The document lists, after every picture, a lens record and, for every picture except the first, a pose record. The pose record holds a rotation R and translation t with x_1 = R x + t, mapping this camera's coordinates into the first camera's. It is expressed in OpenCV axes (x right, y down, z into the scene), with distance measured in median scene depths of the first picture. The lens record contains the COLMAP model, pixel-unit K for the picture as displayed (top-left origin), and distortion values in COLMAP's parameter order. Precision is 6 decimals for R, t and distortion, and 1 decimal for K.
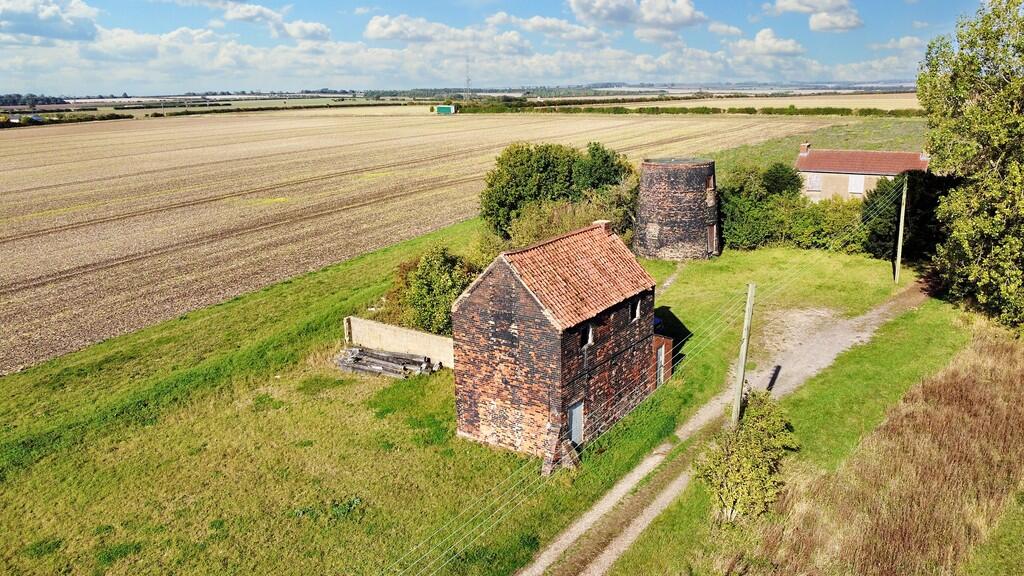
lens RADIAL K [[773.6, 0, 514.3], [0, 773.6, 288.3], [0, 0, 1]] dist [0.005557, -0.001349]
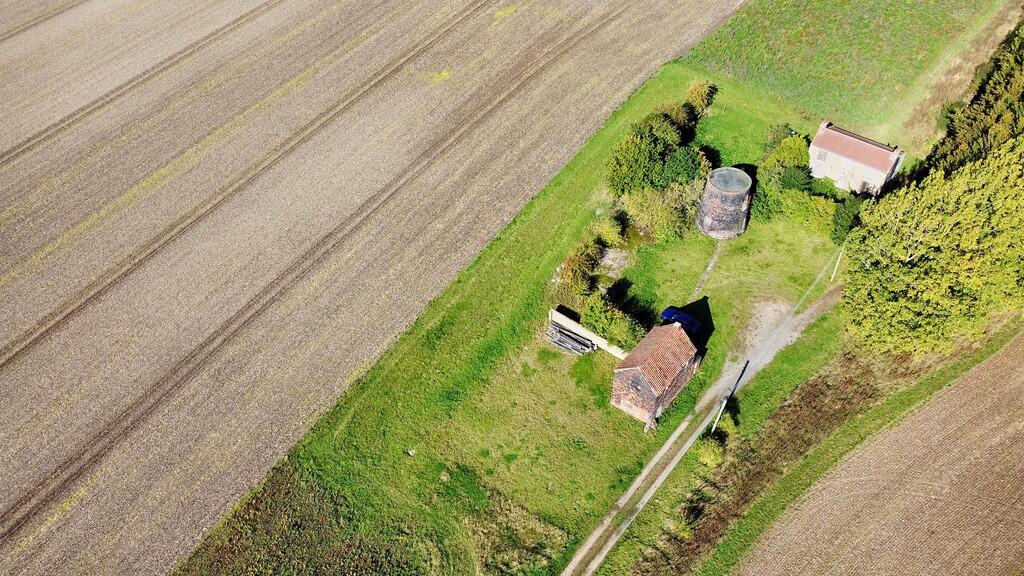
lens RADIAL K [[773.6, 0, 515.2], [0, 773.6, 295.0], [0, 0, 1]] dist [0.005557, -0.001349]
pose [[0.997638, 0.055570, -0.040368, -0.268741], [-0.027154, 0.858955, 0.511331, -1.256629], [0.063089, -0.509027, 0.858435, -0.935369]]
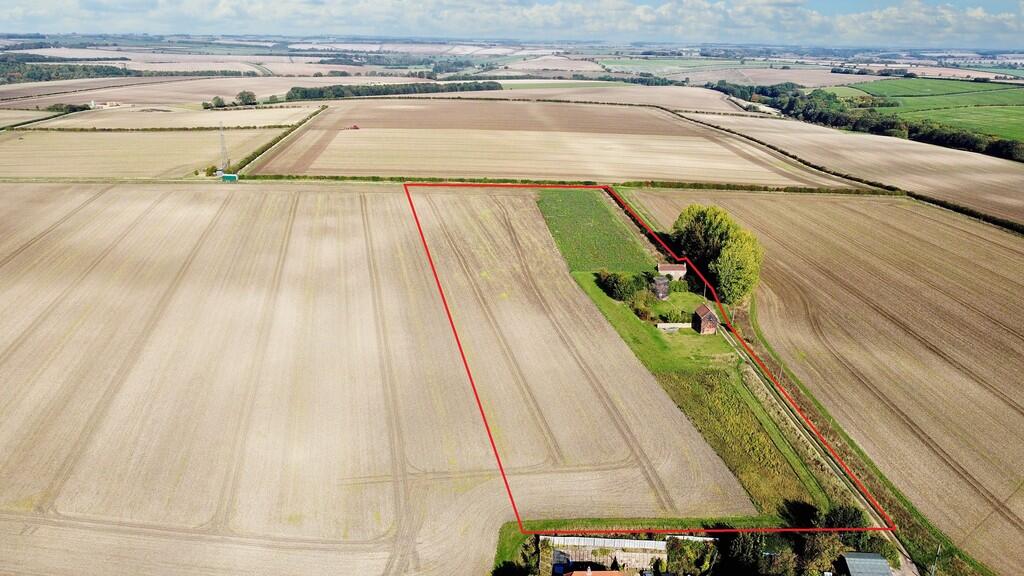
lens RADIAL K [[773.6, 0, 507.0], [0, 773.6, 287.4], [0, 0, 1]] dist [0.005557, -0.001349]
pose [[0.777616, -0.167991, 0.605882, -5.331408], [0.133173, 0.985788, 0.102405, -1.138124], [-0.614474, 0.001055, 0.788936, -3.371305]]
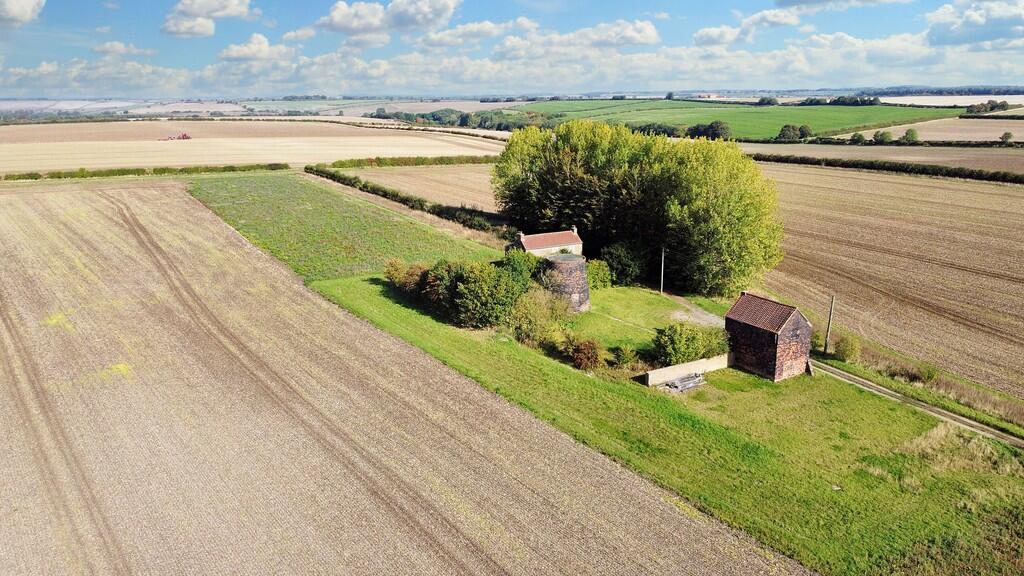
lens RADIAL K [[773.6, 0, 510.9], [0, 773.6, 288.2], [0, 0, 1]] dist [0.005557, -0.001349]
pose [[0.427379, -0.208358, 0.879736, -2.295927], [0.229534, 0.966203, 0.117328, -0.533798], [-0.874449, 0.151786, 0.460760, 0.459791]]
